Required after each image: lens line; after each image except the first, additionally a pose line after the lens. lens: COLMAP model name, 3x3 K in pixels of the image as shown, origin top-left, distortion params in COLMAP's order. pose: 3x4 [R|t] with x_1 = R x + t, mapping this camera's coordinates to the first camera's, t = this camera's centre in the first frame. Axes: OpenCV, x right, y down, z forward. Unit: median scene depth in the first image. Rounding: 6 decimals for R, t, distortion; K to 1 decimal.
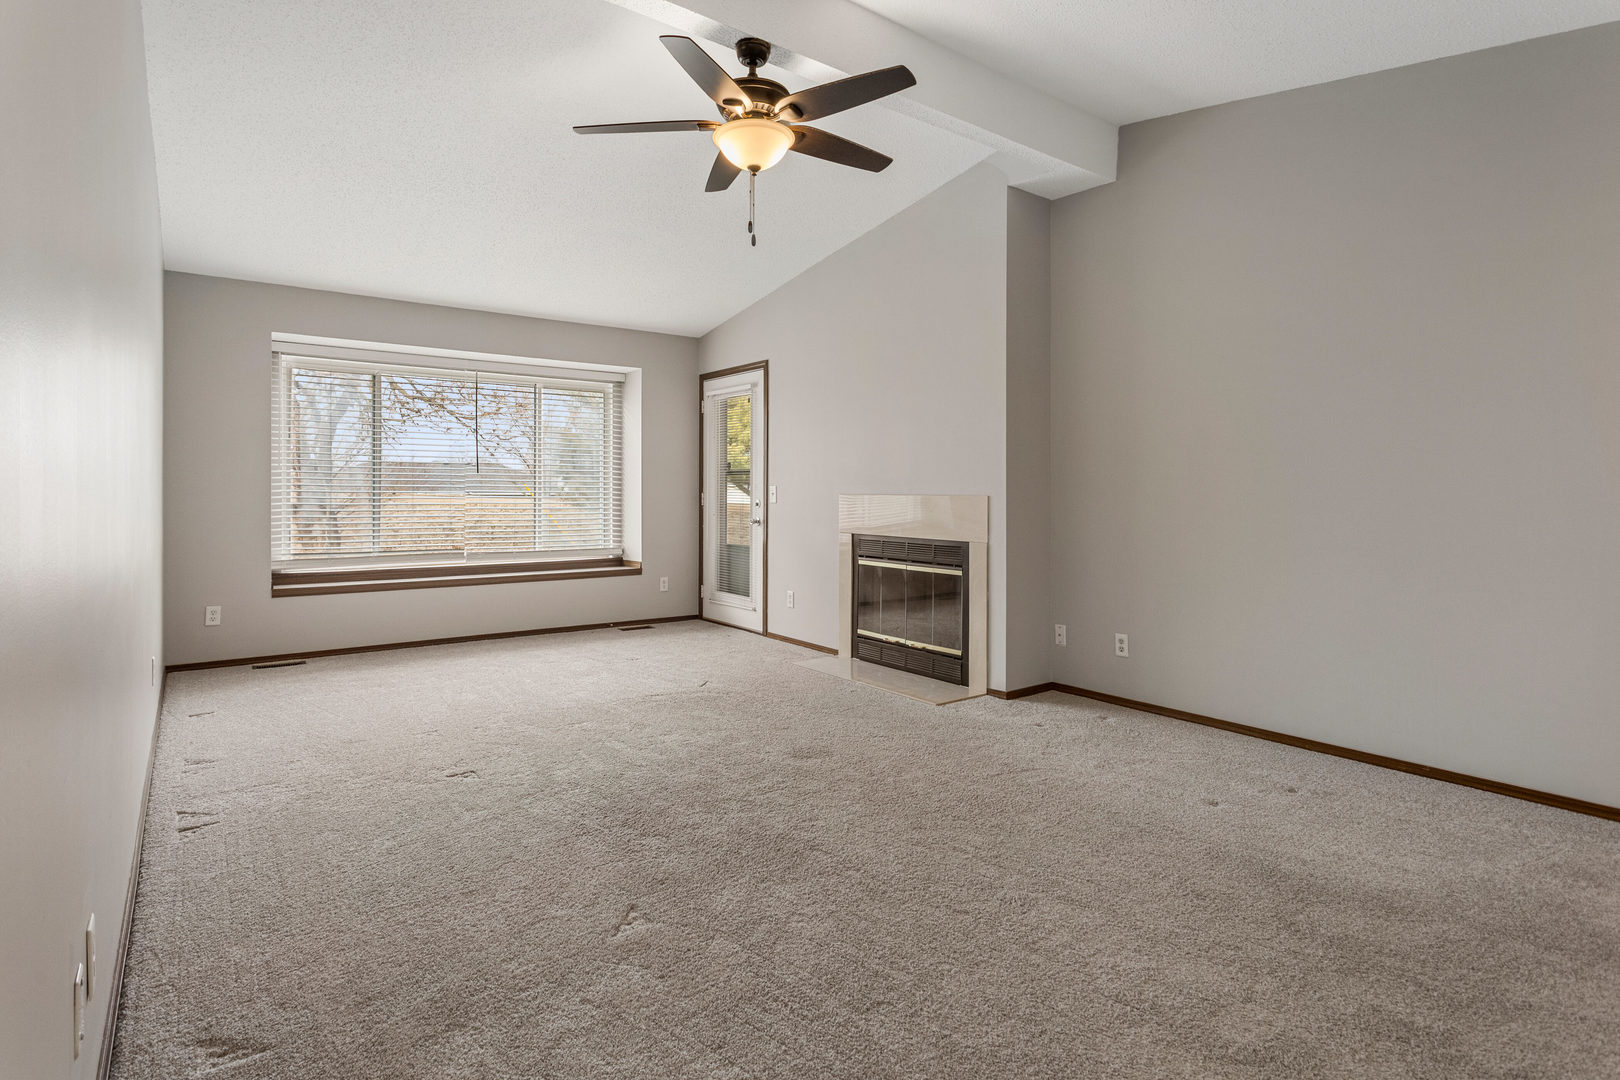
lens RADIAL K [[825.7, 0, 804.6], [0, 825.7, 494.7], [0, 0, 1]] dist [-0.016005, 0.008102]
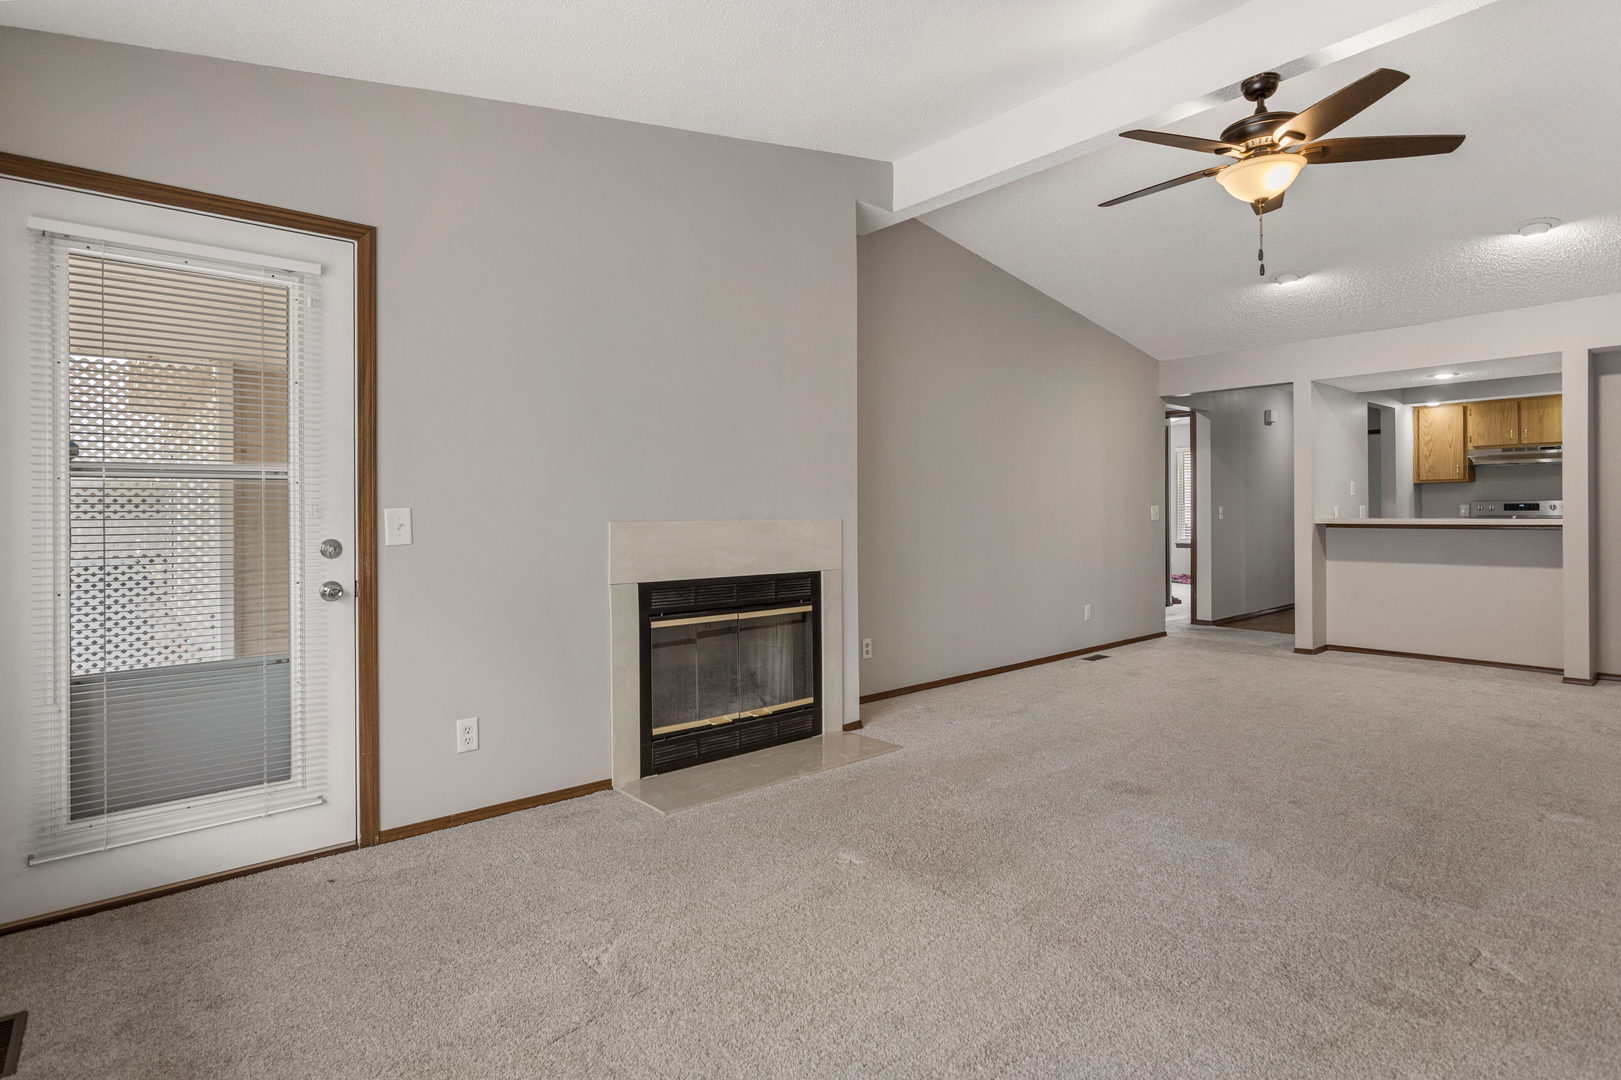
lens RADIAL K [[825.6, 0, 807.5], [0, 825.6, 511.3], [0, 0, 1]] dist [0.001038, 0.000799]
pose [[-0.063433, -0.001129, 0.997985, -0.679872], [0.014211, 0.999897, 0.002034, -0.009812], [-0.997885, 0.014311, -0.063411, 1.050217]]
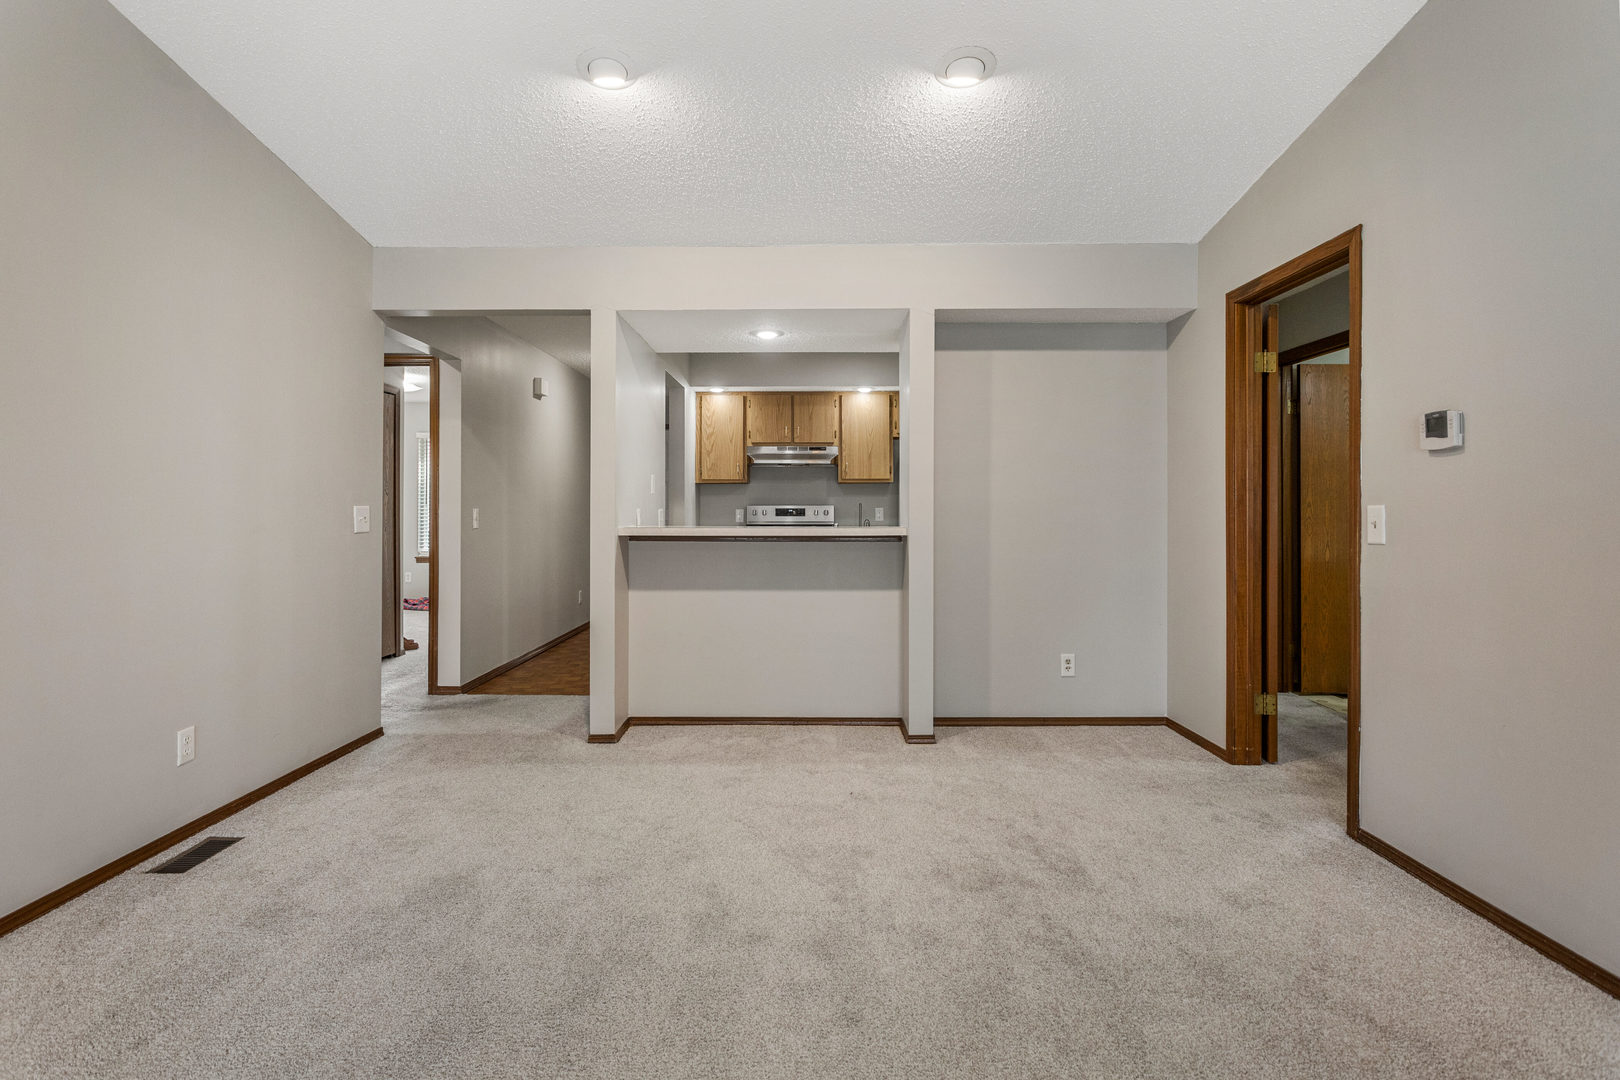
lens RADIAL K [[825.1, 0, 807.0], [0, 825.1, 511.3], [0, 0, 1]] dist [0.001038, 0.000799]
pose [[-0.792896, -0.002245, 0.609352, -0.062912], [0.001685, 0.999981, 0.005877, -0.005325], [-0.609354, 0.005687, -0.792878, 0.699794]]
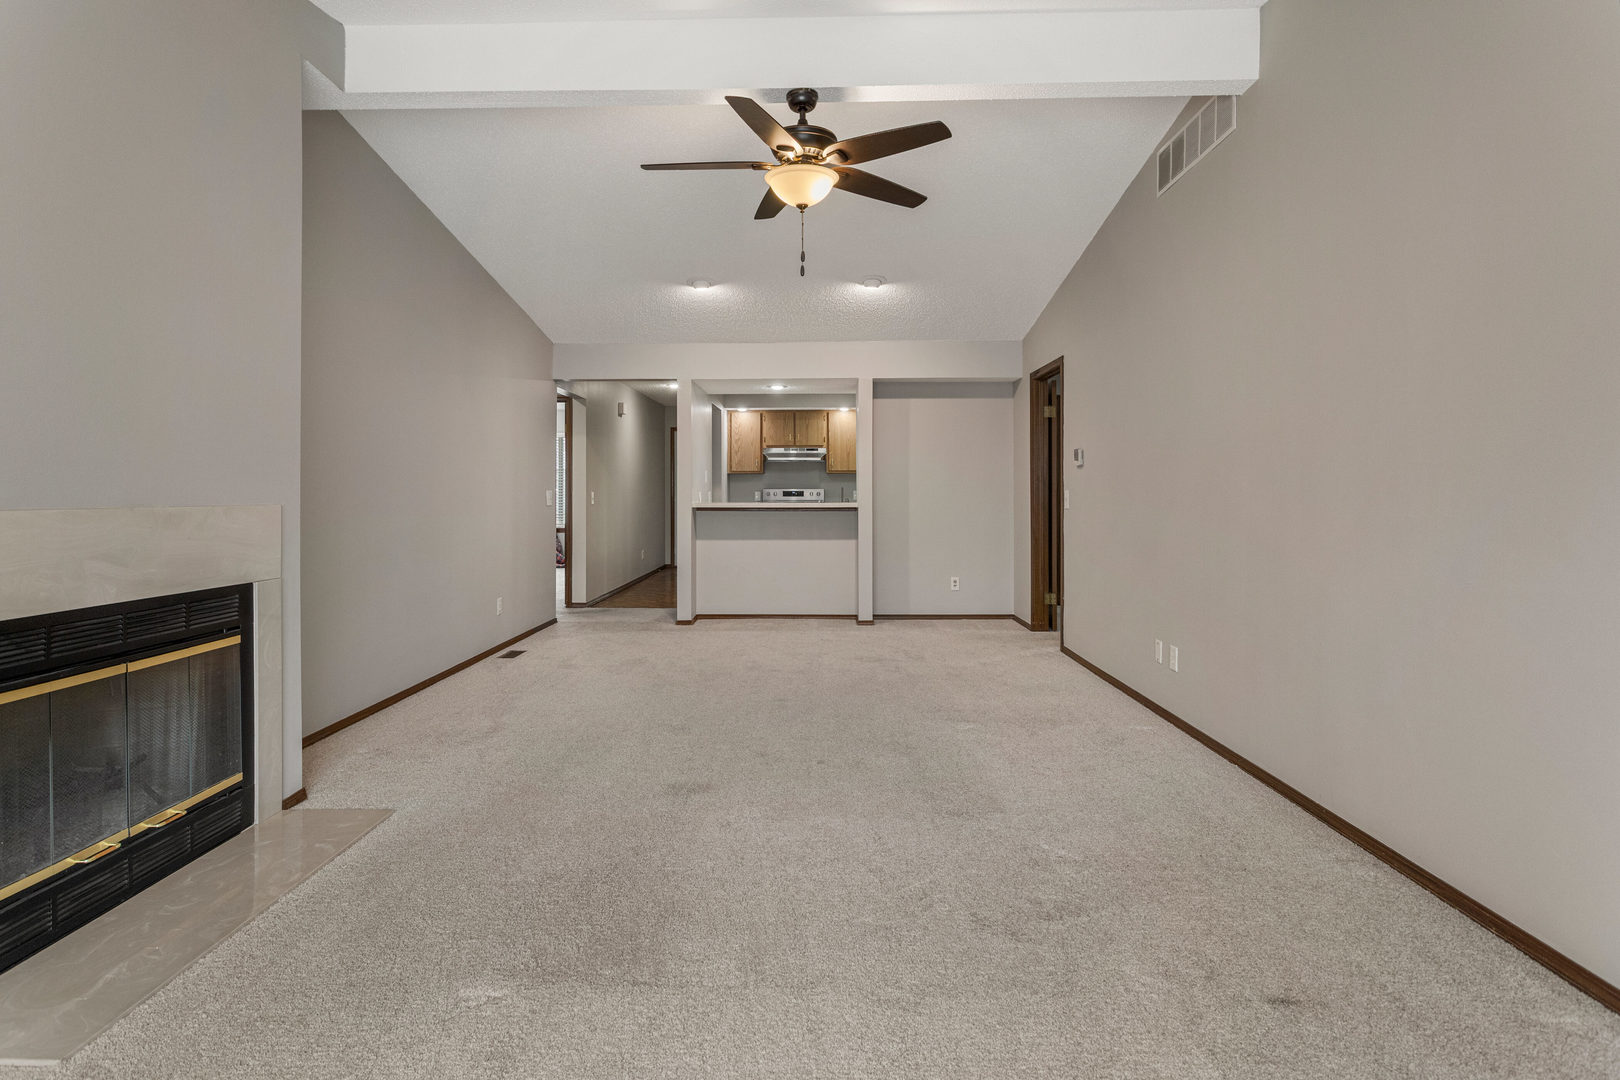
lens RADIAL K [[825.7, 0, 804.6], [0, 825.7, 494.7], [0, 0, 1]] dist [-0.016005, 0.008102]
pose [[-0.784613, -0.002508, 0.619980, -0.481413], [0.003881, 0.999952, 0.008957, -0.011245], [-0.619973, 0.009434, -0.784566, 1.197722]]
